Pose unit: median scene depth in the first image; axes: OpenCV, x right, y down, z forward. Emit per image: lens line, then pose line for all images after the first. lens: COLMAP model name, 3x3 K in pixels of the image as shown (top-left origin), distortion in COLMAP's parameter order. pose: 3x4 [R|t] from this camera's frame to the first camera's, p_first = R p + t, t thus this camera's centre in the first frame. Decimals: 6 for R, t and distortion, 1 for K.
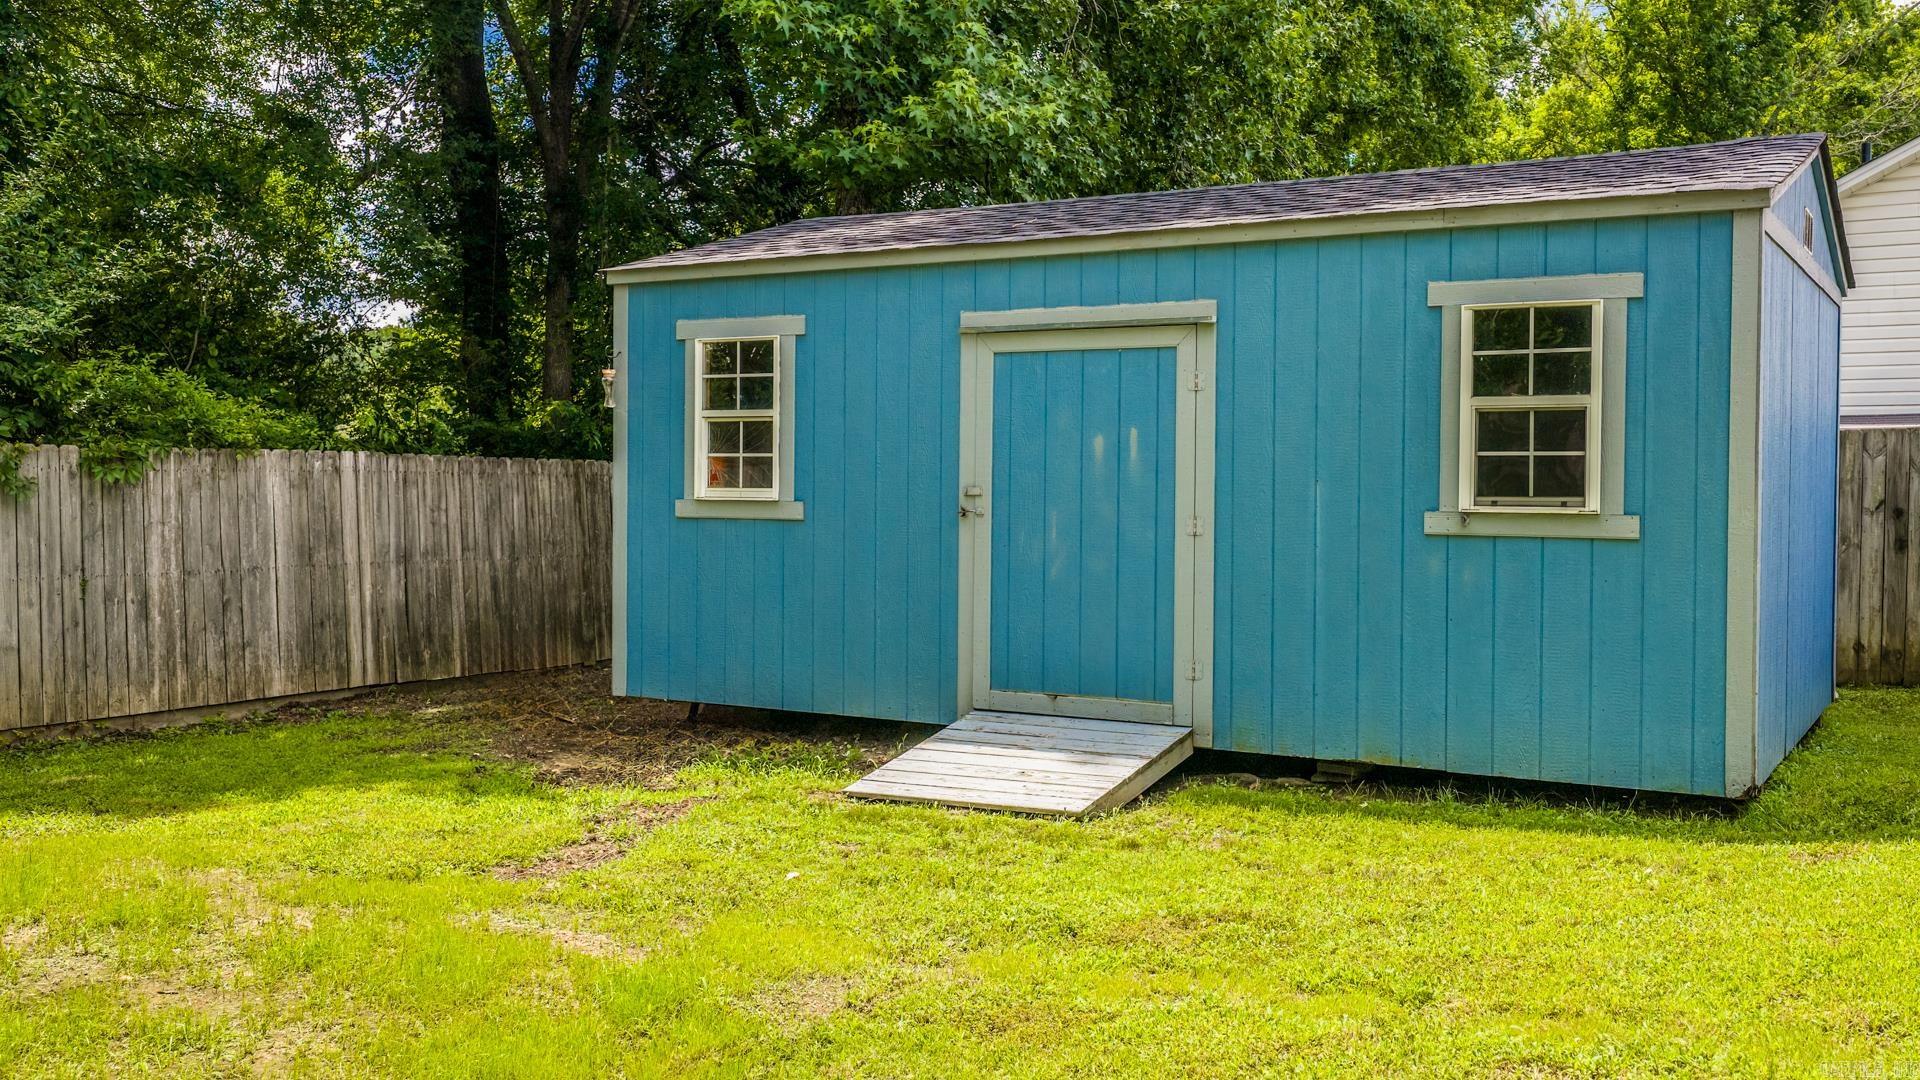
lens RADIAL K [[1707.3, 0, 1020.5], [0, 1707.3, 533.2], [0, 0, 1]] dist [0.039002, -0.082449]
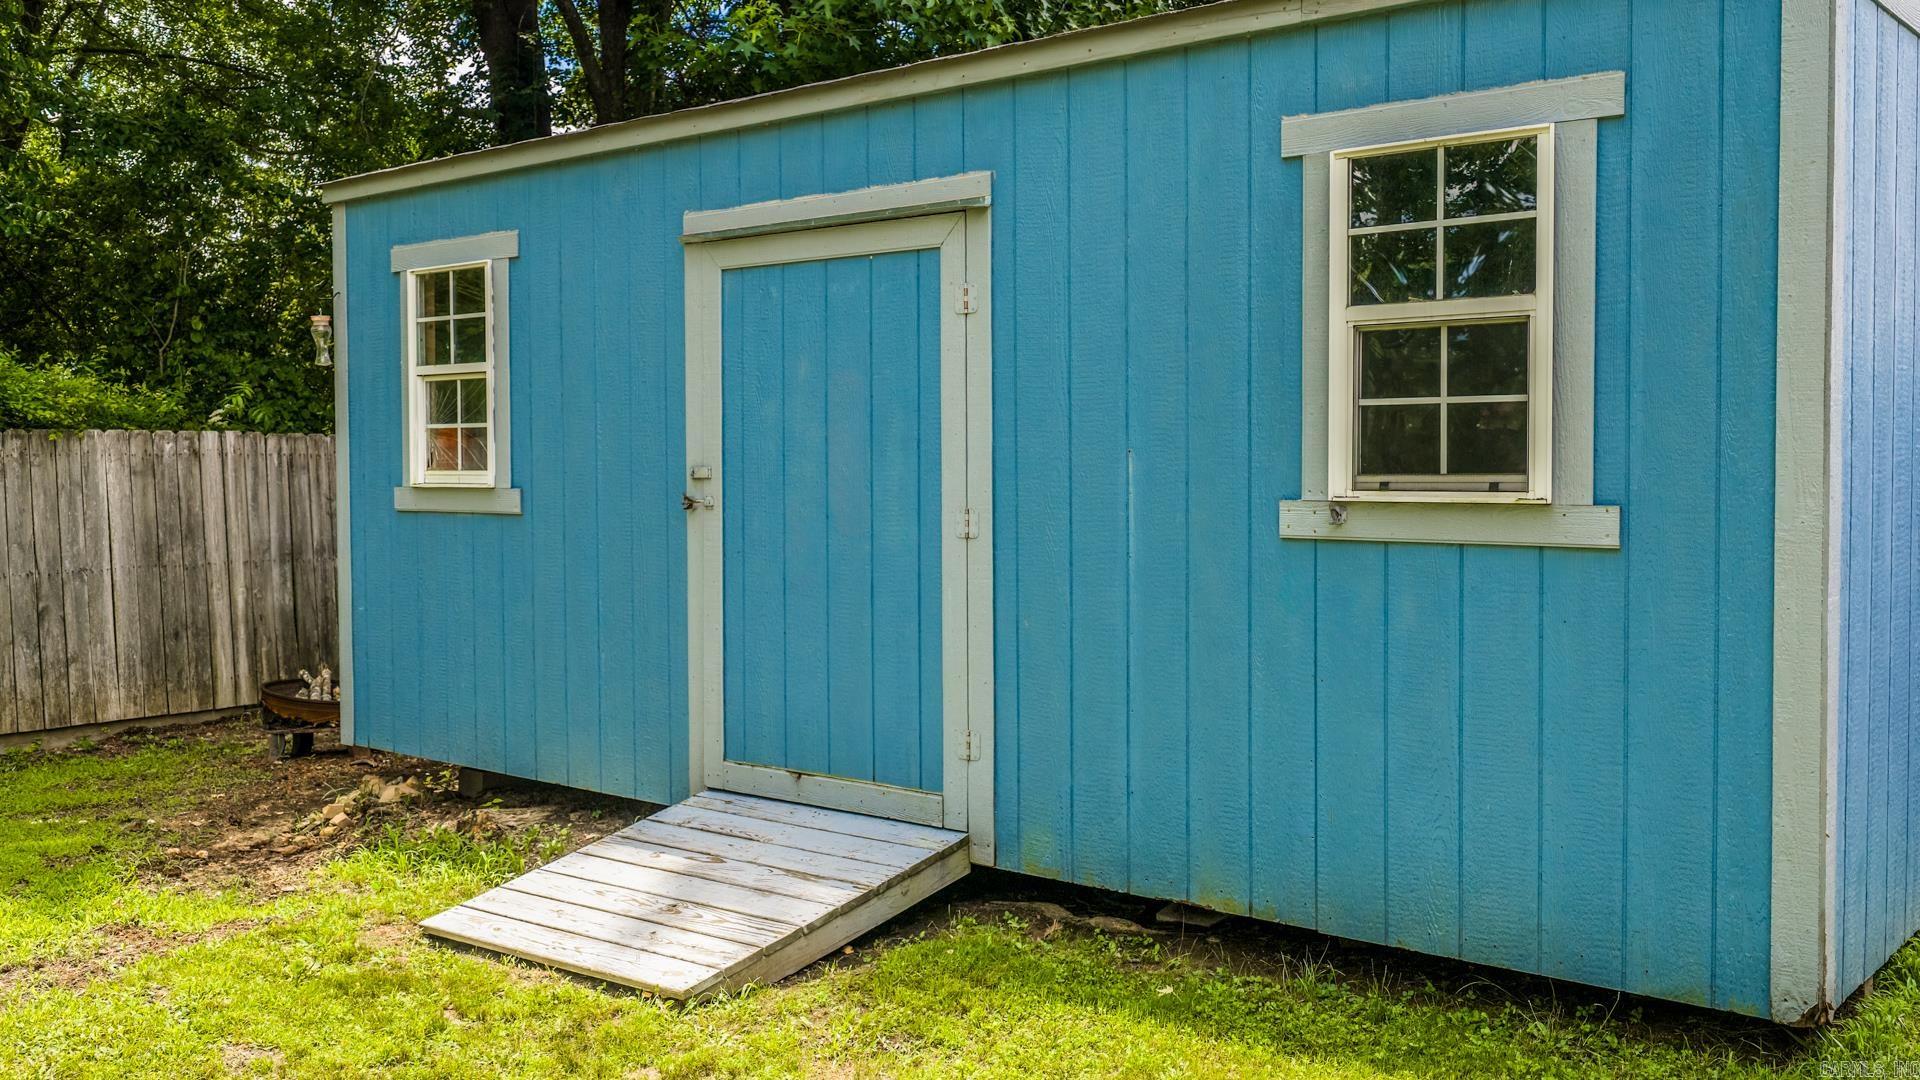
lens RADIAL K [[1707.3, 0, 1020.5], [0, 1707.3, 533.2], [0, 0, 1]] dist [0.039002, -0.082449]
pose [[0.987050, -0.003930, -0.160366, 0.196127], [0.005963, 0.999908, 0.012201, -0.007234], [0.160303, -0.012999, 0.986982, 0.315916]]
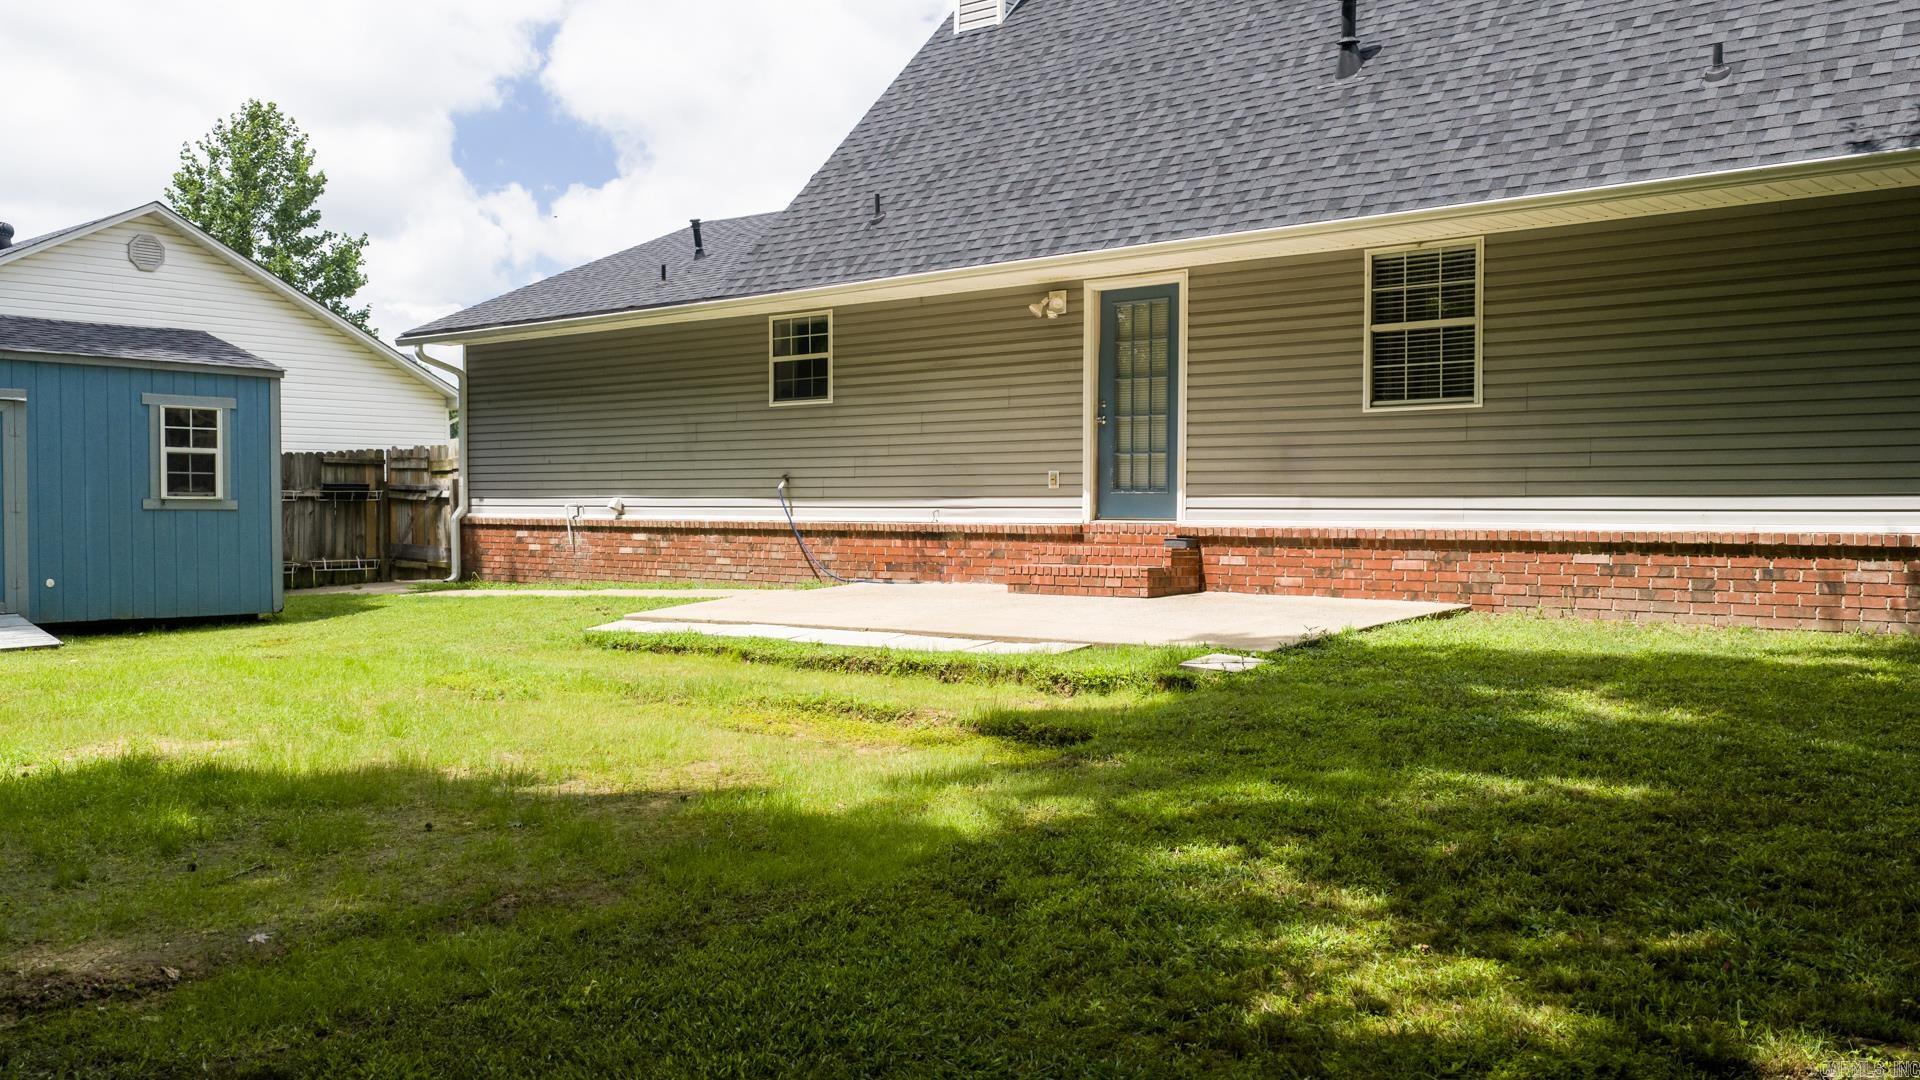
lens RADIAL K [[1588.6, 0, 960.0], [0, 1588.6, 540.0], [0, 0, 1]] dist [0.010455, 0.001223]
pose [[0.196371, -0.020119, 0.980323, -1.238289], [0.034516, 0.999312, 0.013594, 0.038420], [-0.979922, 0.031168, 0.196930, -0.326044]]
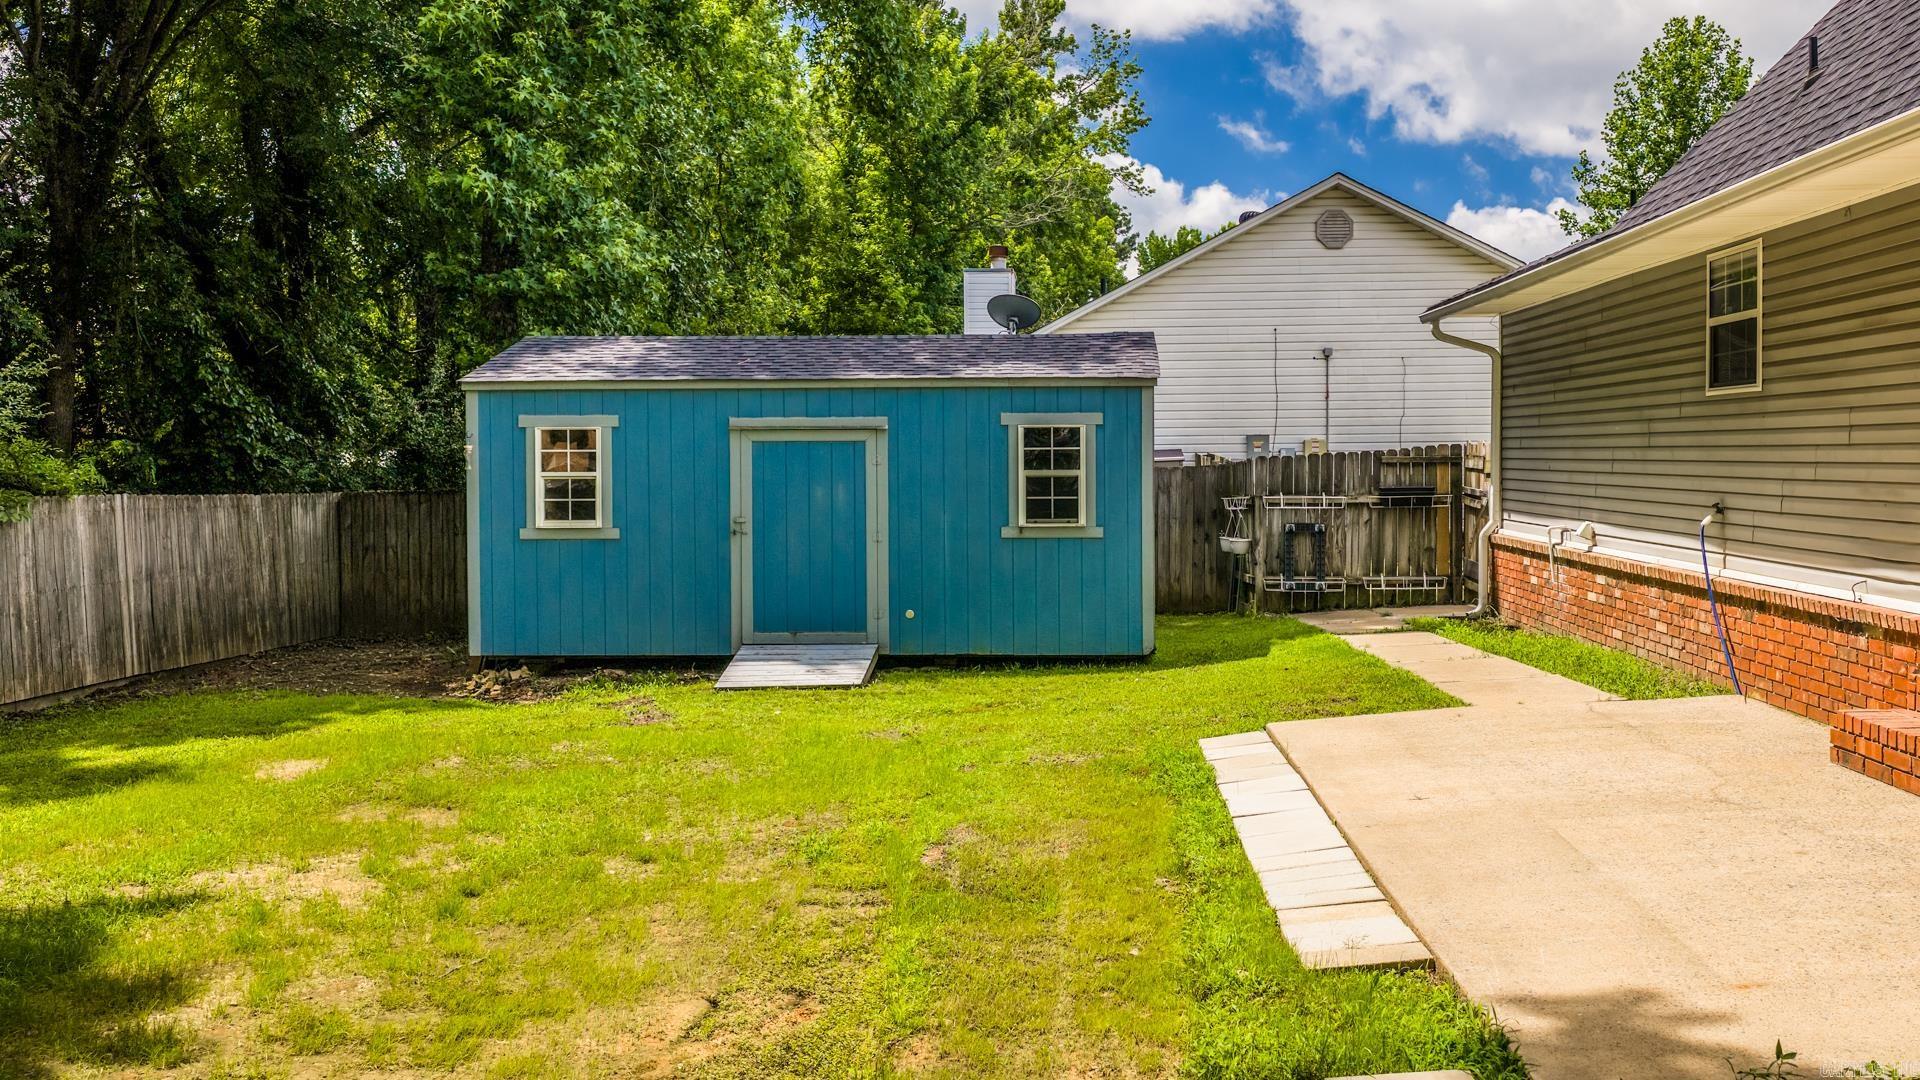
lens RADIAL K [[1707.3, 0, 1020.5], [0, 1707.3, 533.2], [0, 0, 1]] dist [0.039002, -0.082449]
pose [[0.887285, -0.028284, 0.460353, -0.540142], [0.025844, 0.999599, 0.011604, -0.022393], [-0.460496, 0.001602, 0.887660, -0.640435]]
